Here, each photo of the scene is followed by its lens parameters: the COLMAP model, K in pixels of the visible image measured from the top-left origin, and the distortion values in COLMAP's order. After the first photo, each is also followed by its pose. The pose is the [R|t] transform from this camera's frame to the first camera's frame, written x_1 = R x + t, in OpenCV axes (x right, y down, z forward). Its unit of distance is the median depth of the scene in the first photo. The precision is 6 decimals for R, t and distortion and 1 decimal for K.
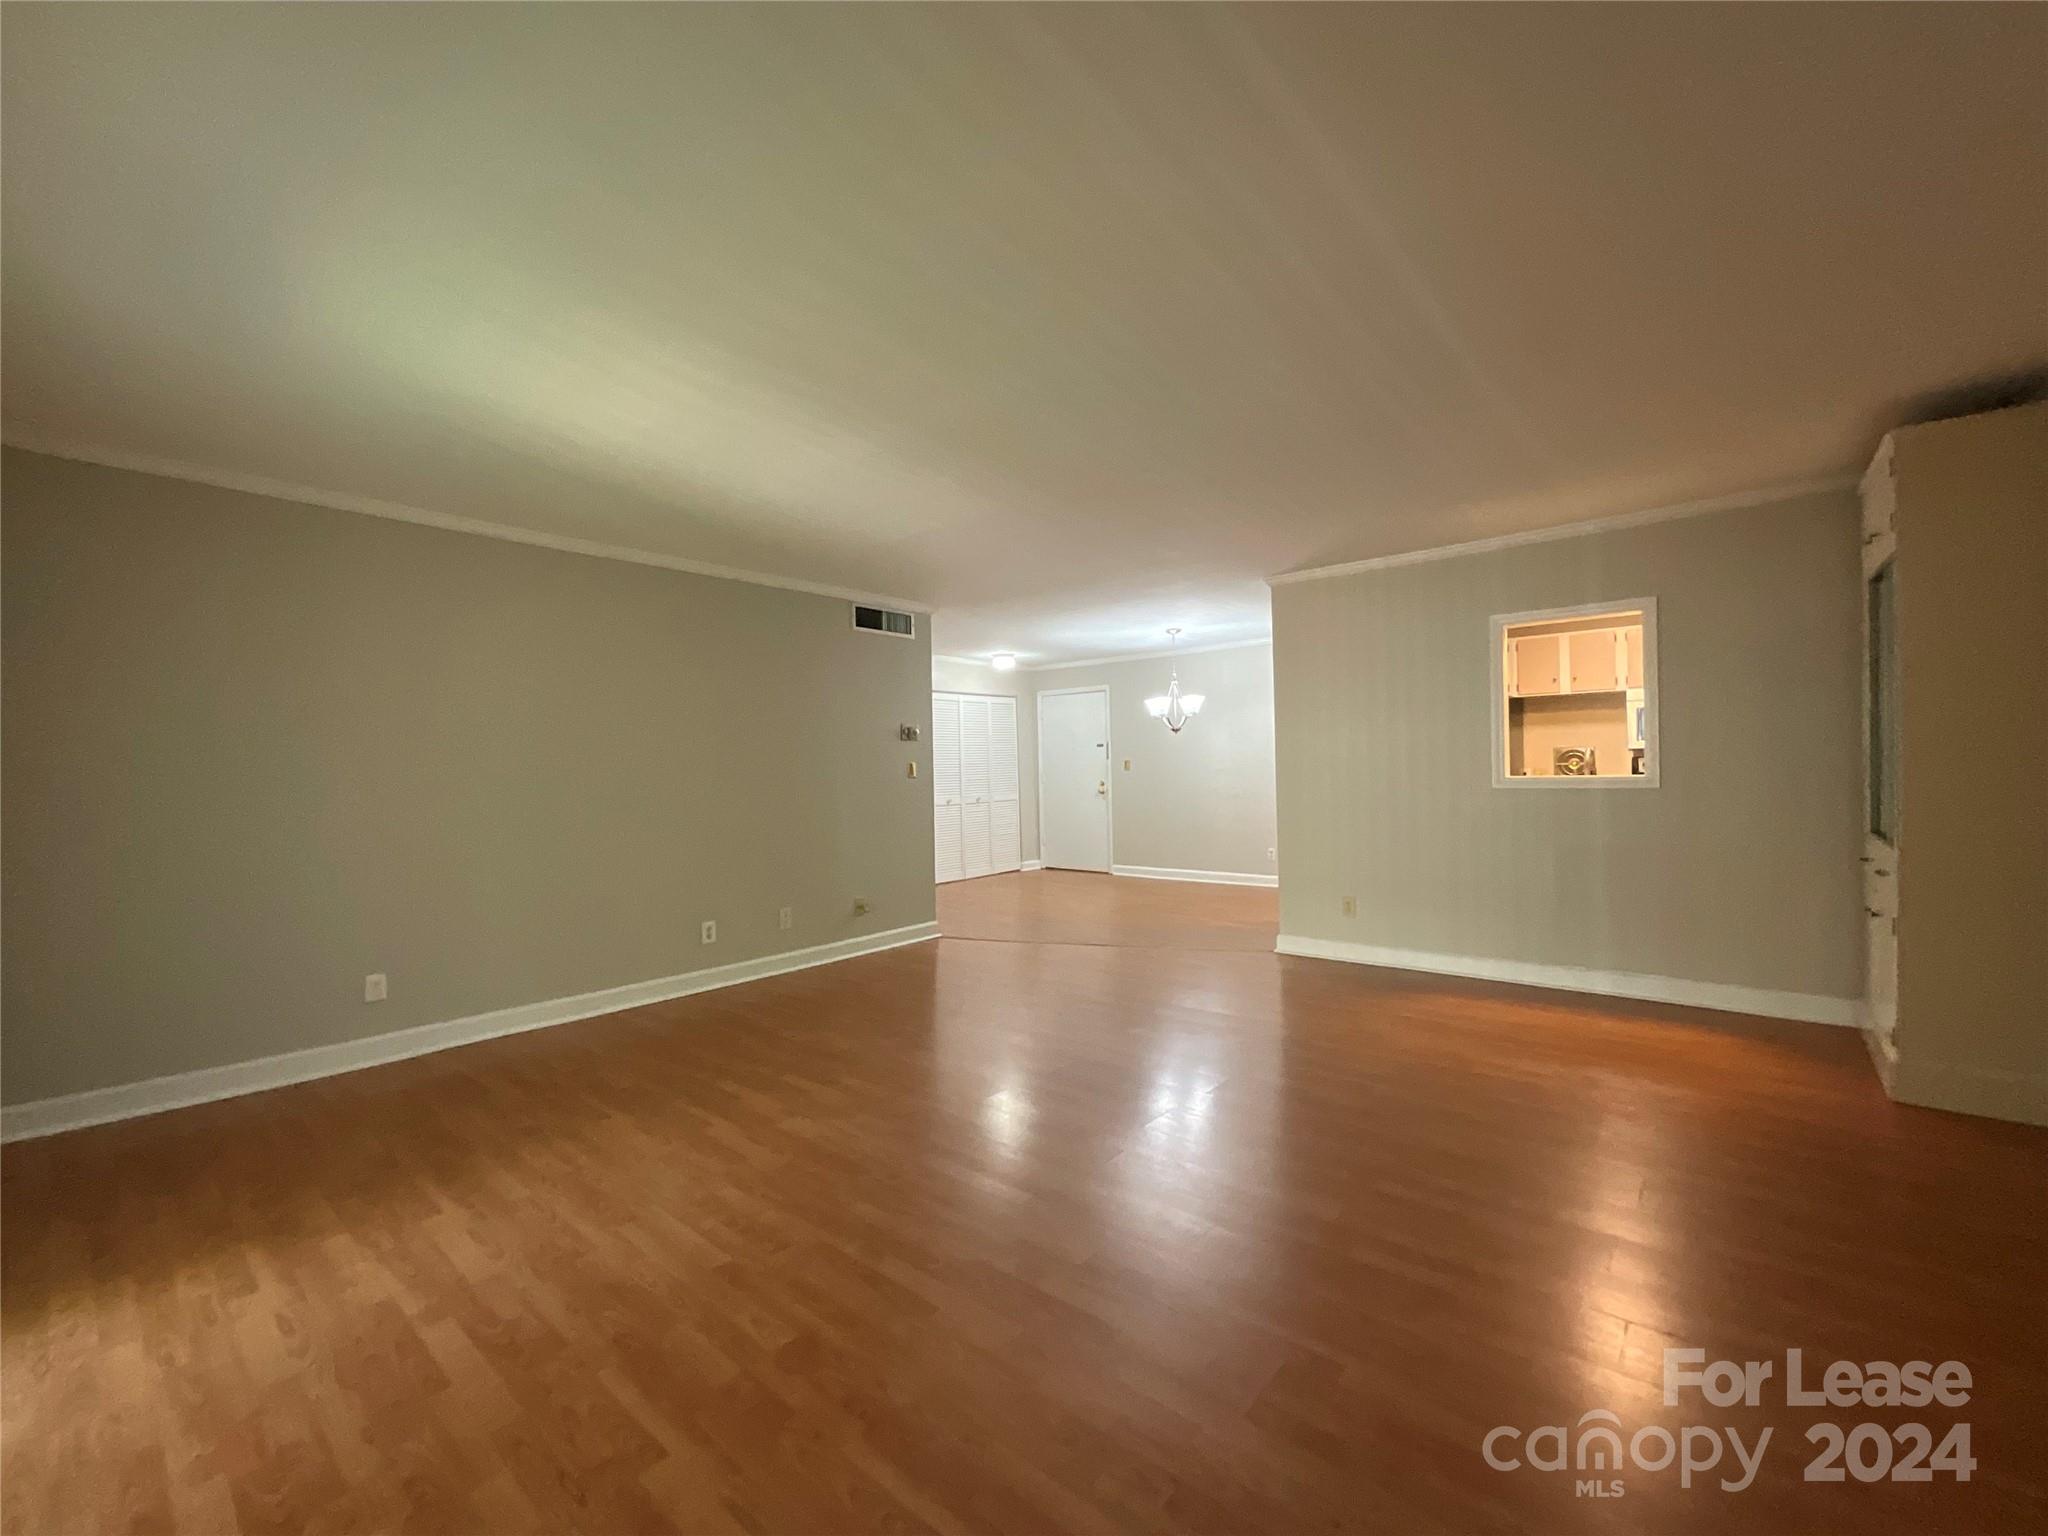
lens RADIAL K [[827.9, 0, 1024.3], [0, 827.9, 772.4], [0, 0, 1]] dist [-0.001722, 0.000152]
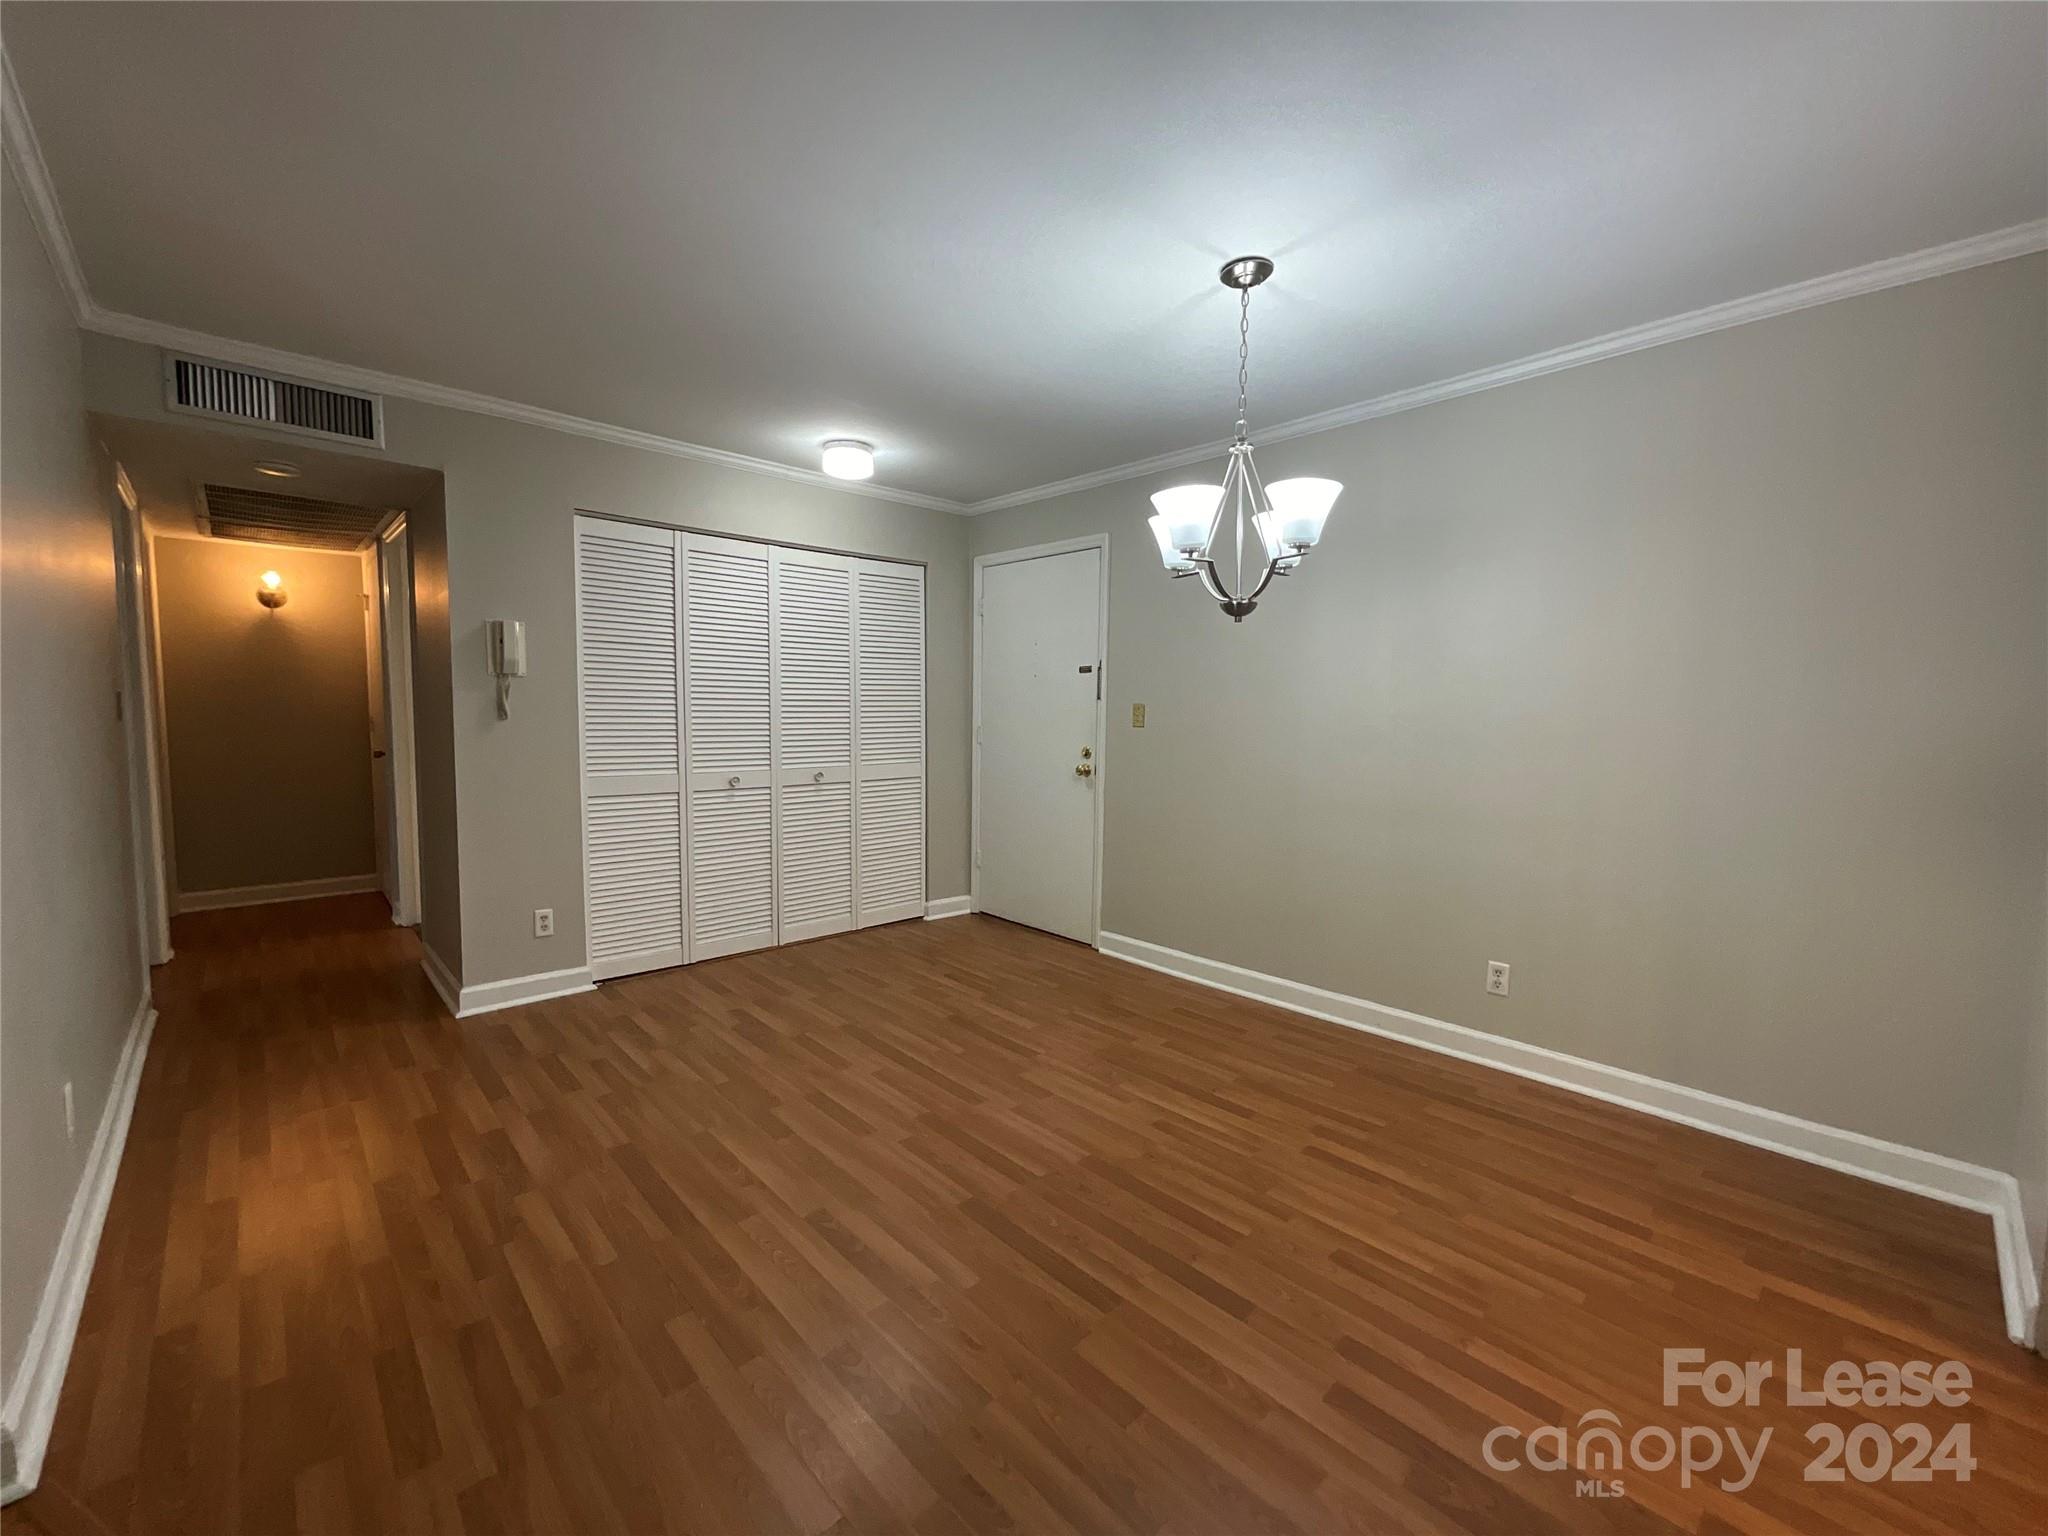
lens RADIAL K [[827.9, 0, 1017.6], [0, 827.9, 764.8], [0, 0, 1]] dist [-0.001722, 0.000152]
pose [[0.991828, 0.043966, -0.119771, 0.112498], [-0.036699, 0.997388, 0.062217, -0.007285], [0.122194, -0.057313, 0.990850, 0.542639]]
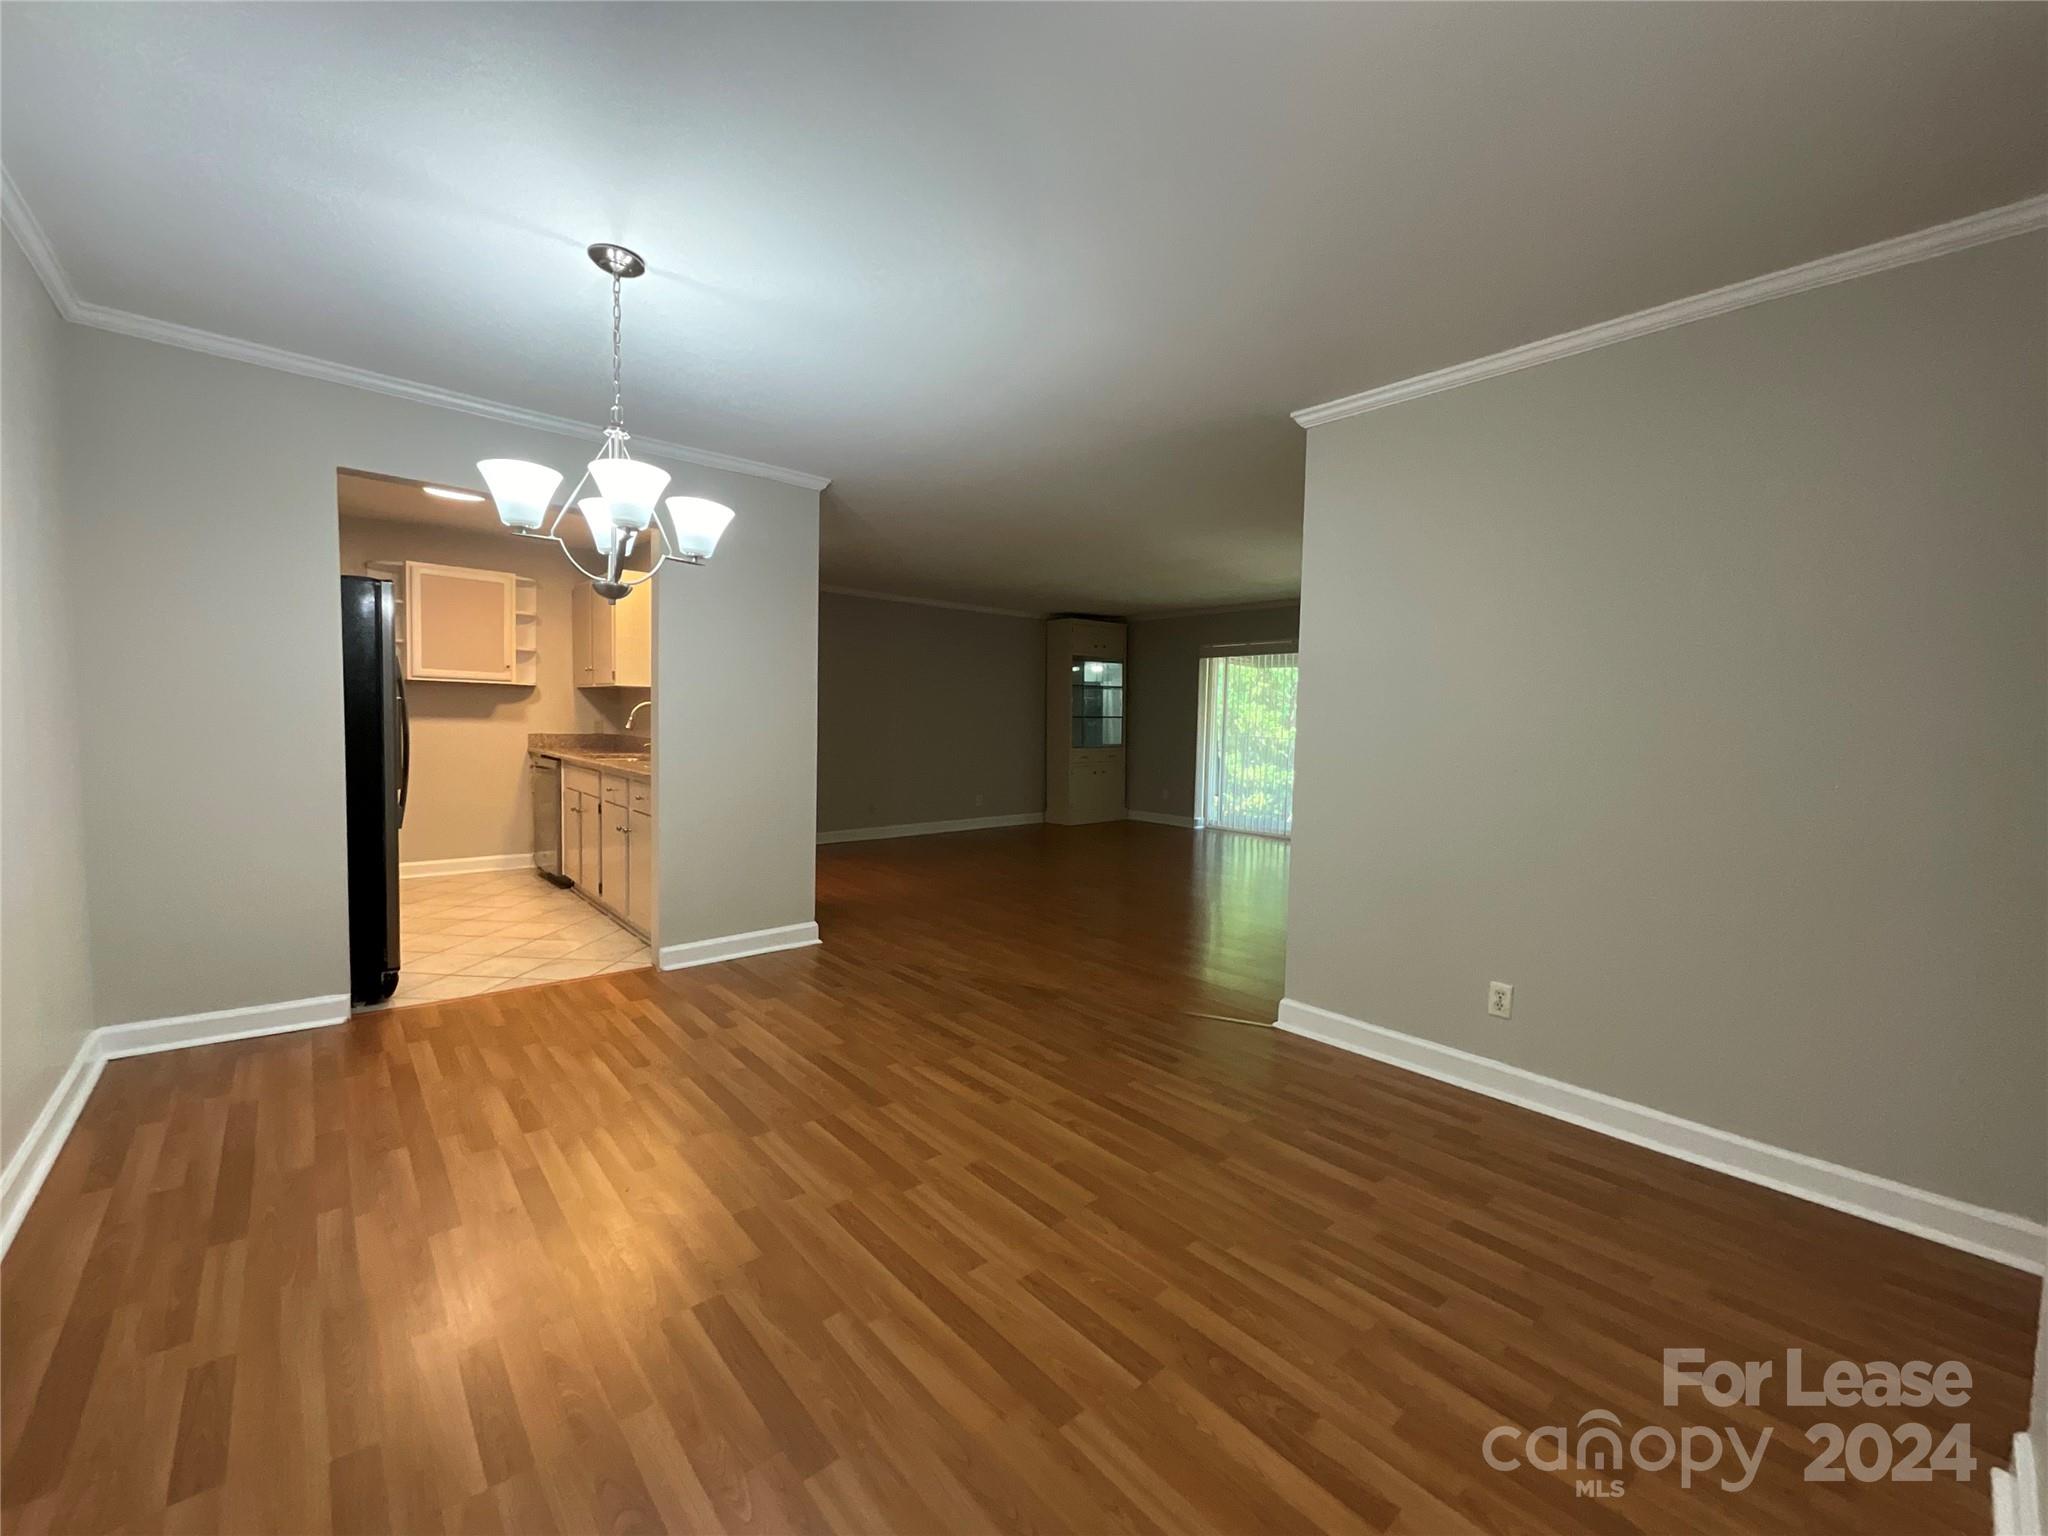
lens RADIAL K [[827.9, 0, 1019.3], [0, 827.9, 771.9], [0, 0, 1]] dist [-0.001722, 0.000152]
pose [[-0.987526, -0.009522, 0.157168, -0.012125], [0.001212, 0.997681, 0.068057, -0.003750], [-0.157451, 0.067398, -0.985224, 1.023186]]
